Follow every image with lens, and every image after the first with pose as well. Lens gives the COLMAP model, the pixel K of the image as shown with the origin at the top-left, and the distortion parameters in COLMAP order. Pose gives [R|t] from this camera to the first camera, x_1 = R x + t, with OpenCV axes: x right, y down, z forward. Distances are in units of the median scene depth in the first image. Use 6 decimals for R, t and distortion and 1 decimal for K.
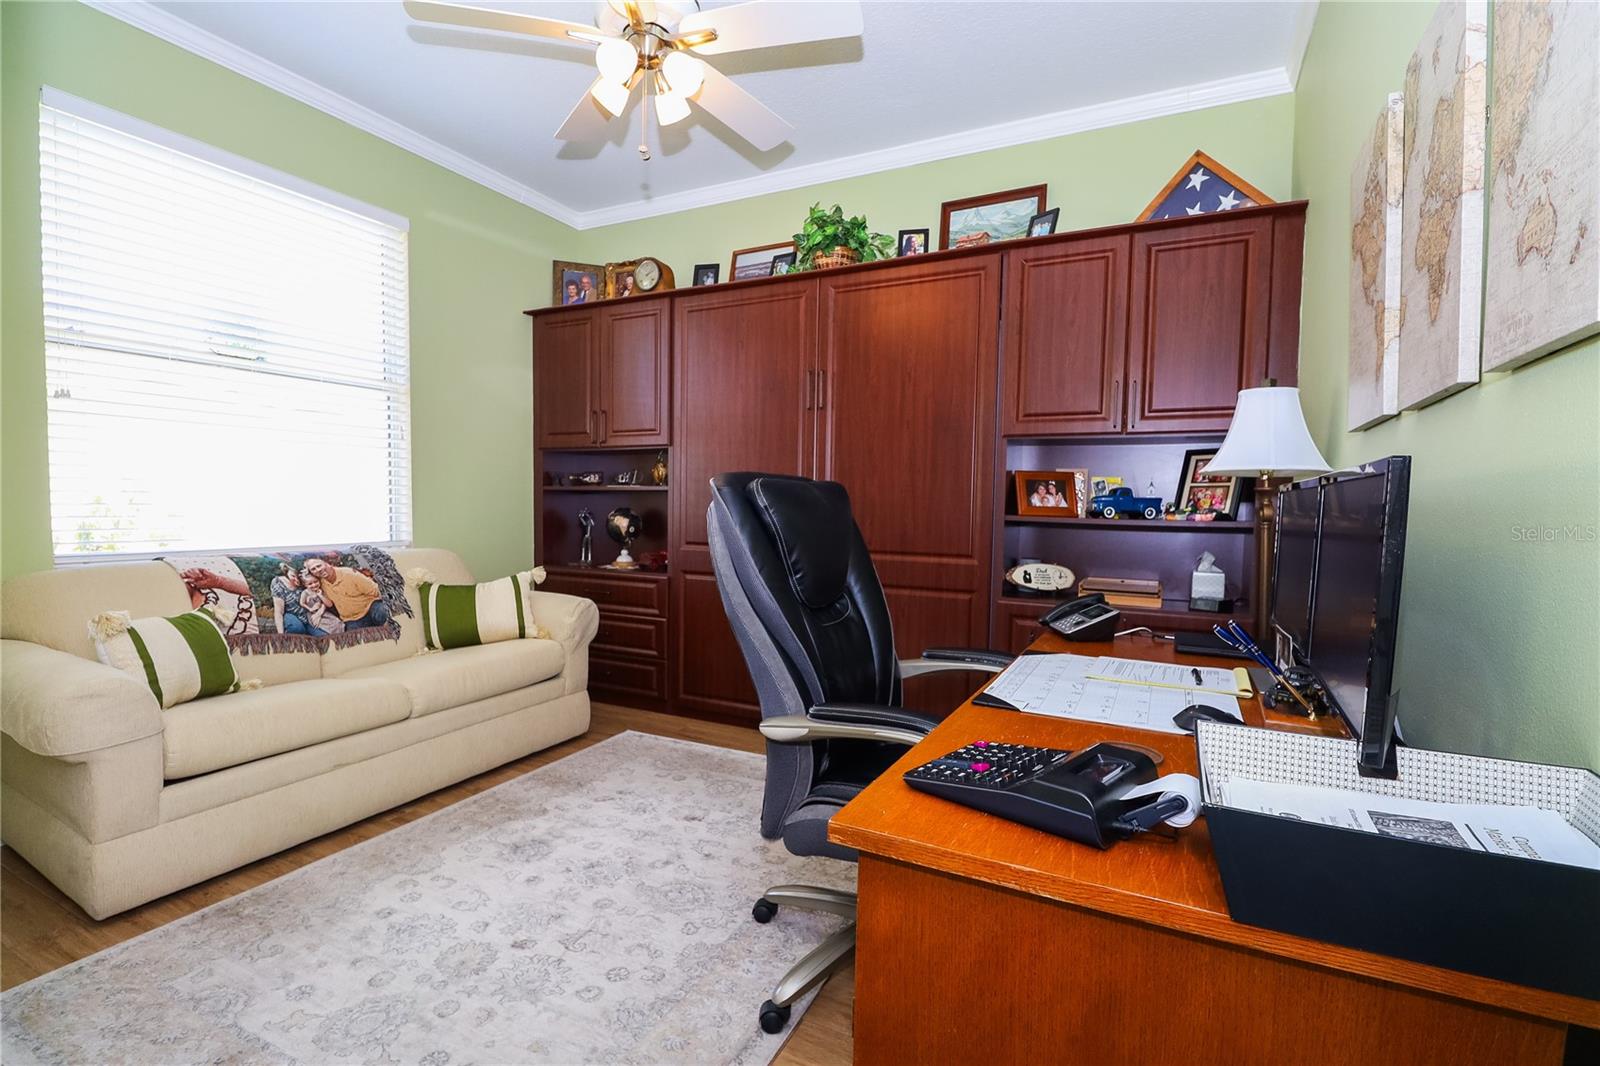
lens RADIAL K [[727.9, 0, 800.0], [0, 727.9, 533.0], [0, 0, 1]] dist [0.001066, 0.000247]
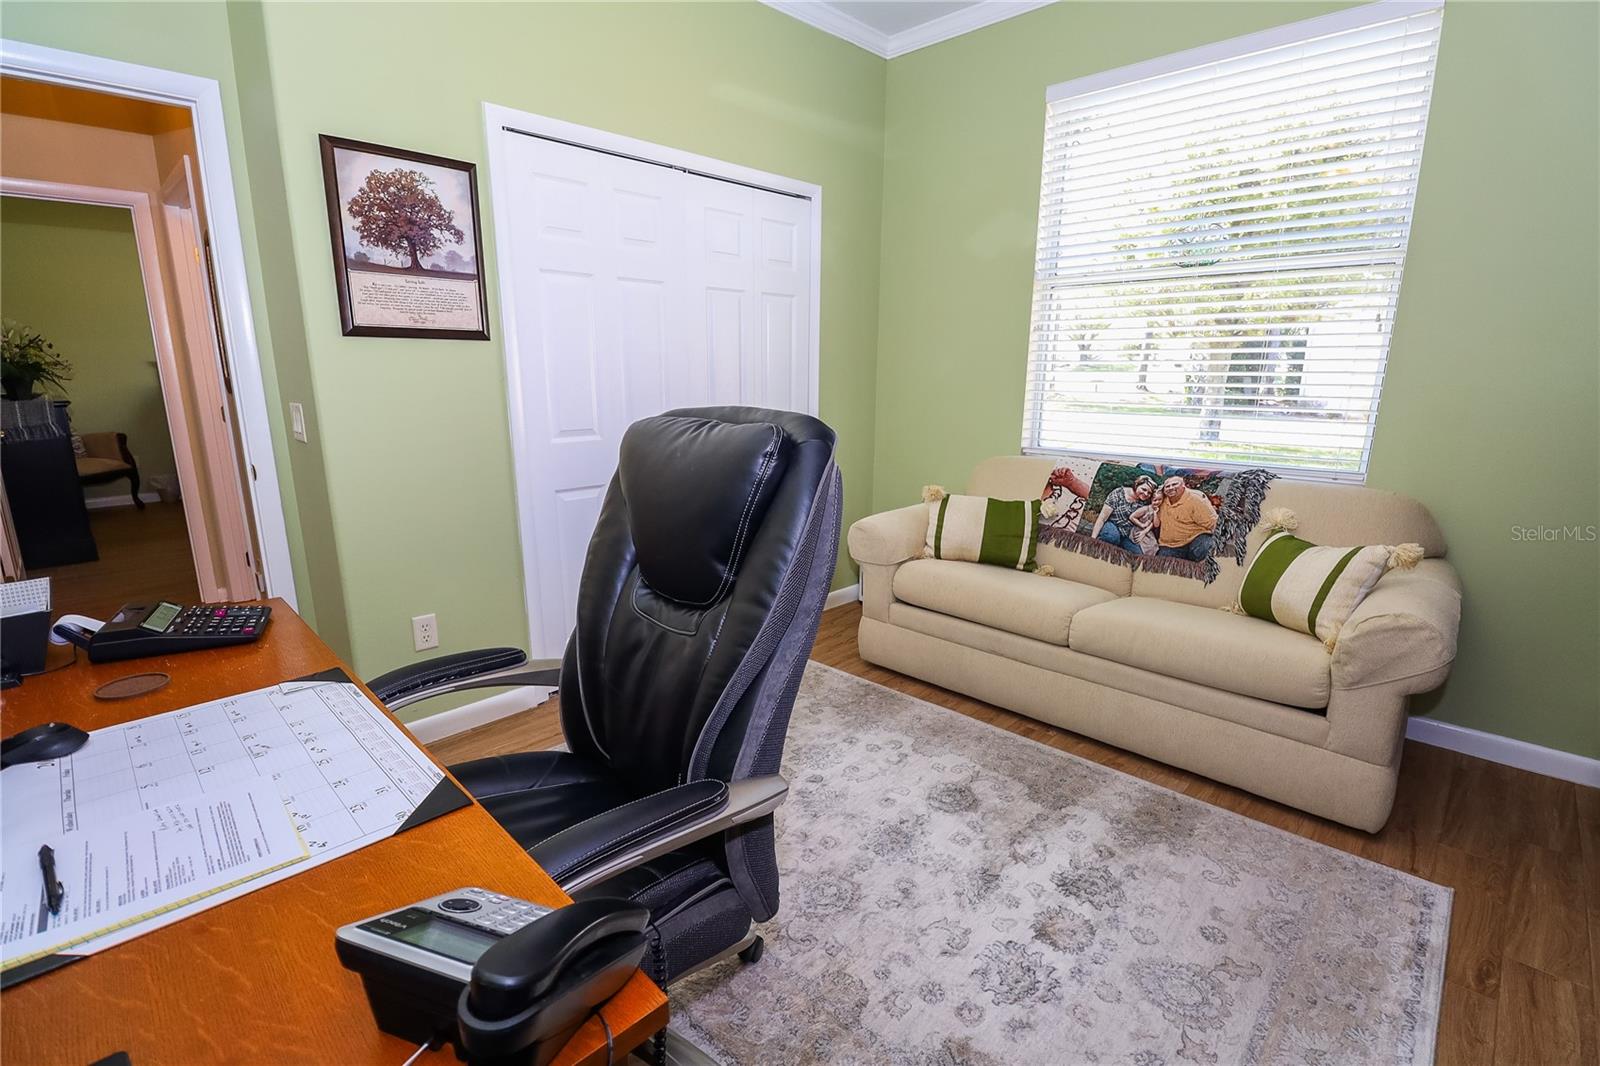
lens RADIAL K [[737.3, 0, 781.2], [0, 737.3, 549.8], [0, 0, 1]] dist [-0.021623, -0.000547]
pose [[-0.314394, 0.208317, -0.926154, 0.445586], [-0.048589, 0.970815, 0.234856, -0.078770], [0.948048, 0.118838, -0.295096, 0.894949]]
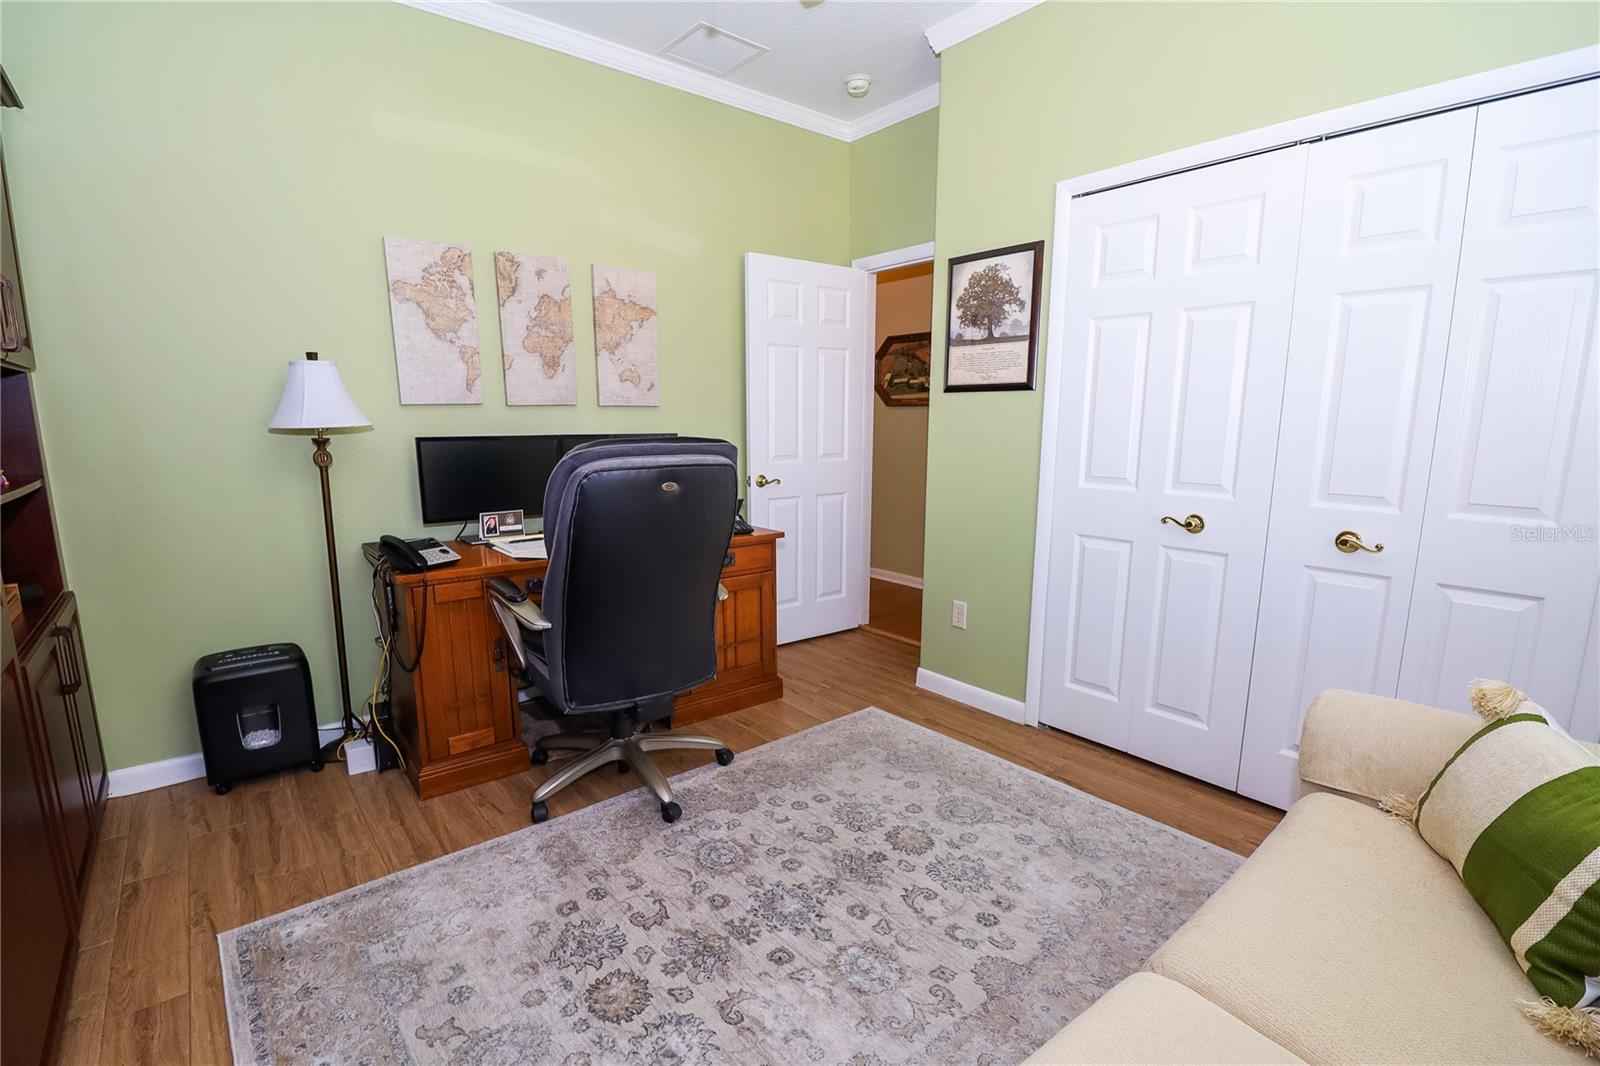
lens RADIAL K [[742.1, 0, 794.7], [0, 742.1, 550.3], [0, 0, 1]] dist [0.000343, -0.012043]
pose [[-0.909326, -0.090562, 0.406108, -0.492894], [0.001729, 0.975195, 0.221339, -0.112523], [-0.416080, 0.201972, -0.886614, 1.382254]]
